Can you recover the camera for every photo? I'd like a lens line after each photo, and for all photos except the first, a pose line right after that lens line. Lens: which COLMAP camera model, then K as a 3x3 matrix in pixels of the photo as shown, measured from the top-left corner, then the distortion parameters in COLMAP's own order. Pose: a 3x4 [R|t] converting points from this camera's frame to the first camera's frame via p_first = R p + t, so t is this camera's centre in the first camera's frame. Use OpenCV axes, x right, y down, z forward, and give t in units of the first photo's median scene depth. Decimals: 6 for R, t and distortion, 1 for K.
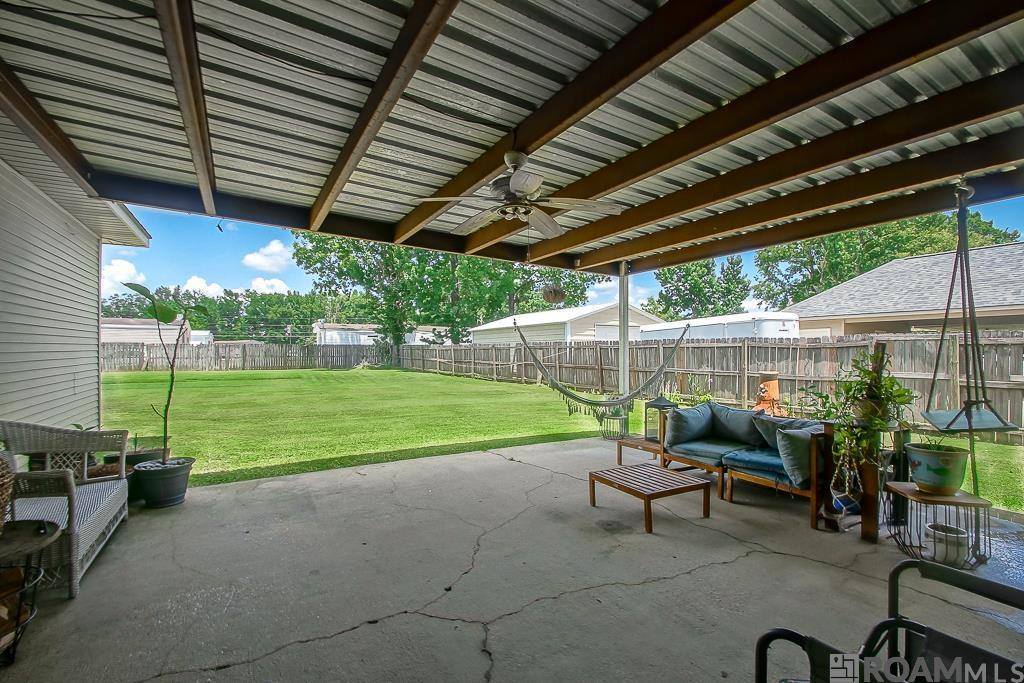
lens RADIAL K [[458.9, 0, 501.8], [0, 458.9, 346.9], [0, 0, 1]] dist [0.019070, -0.000016]
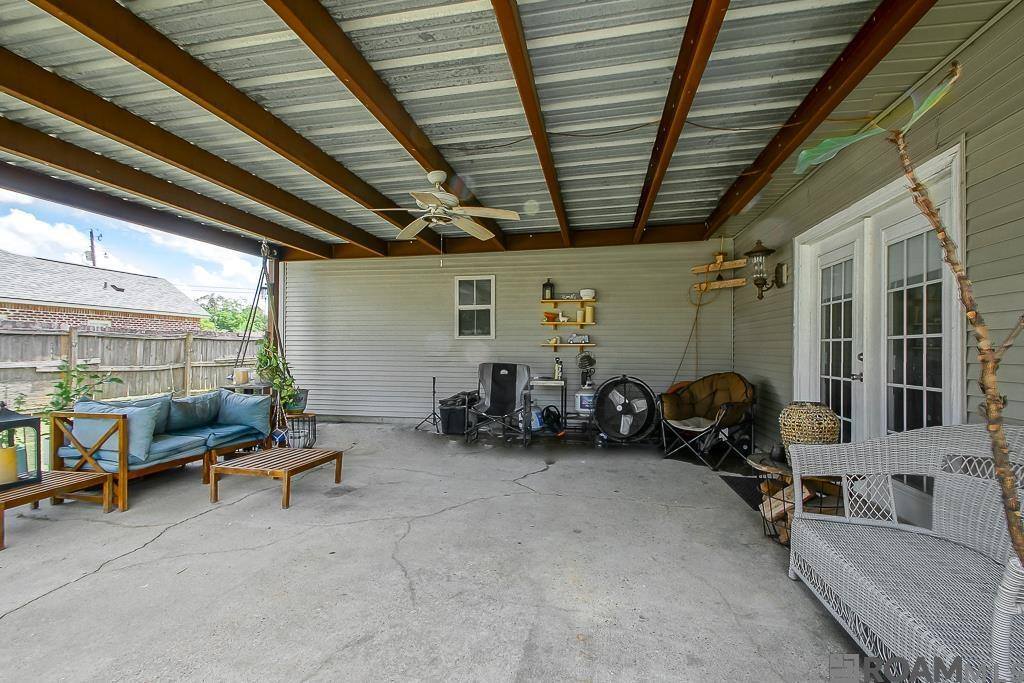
lens RADIAL K [[458.9, 0, 502.9], [0, 458.9, 342.8], [0, 0, 1]] dist [0.019070, -0.000016]
pose [[-0.751313, -0.000749, 0.659945, -0.796002], [-0.005042, 0.999977, -0.004605, 0.022591], [-0.659926, -0.006787, -0.751300, 1.548211]]
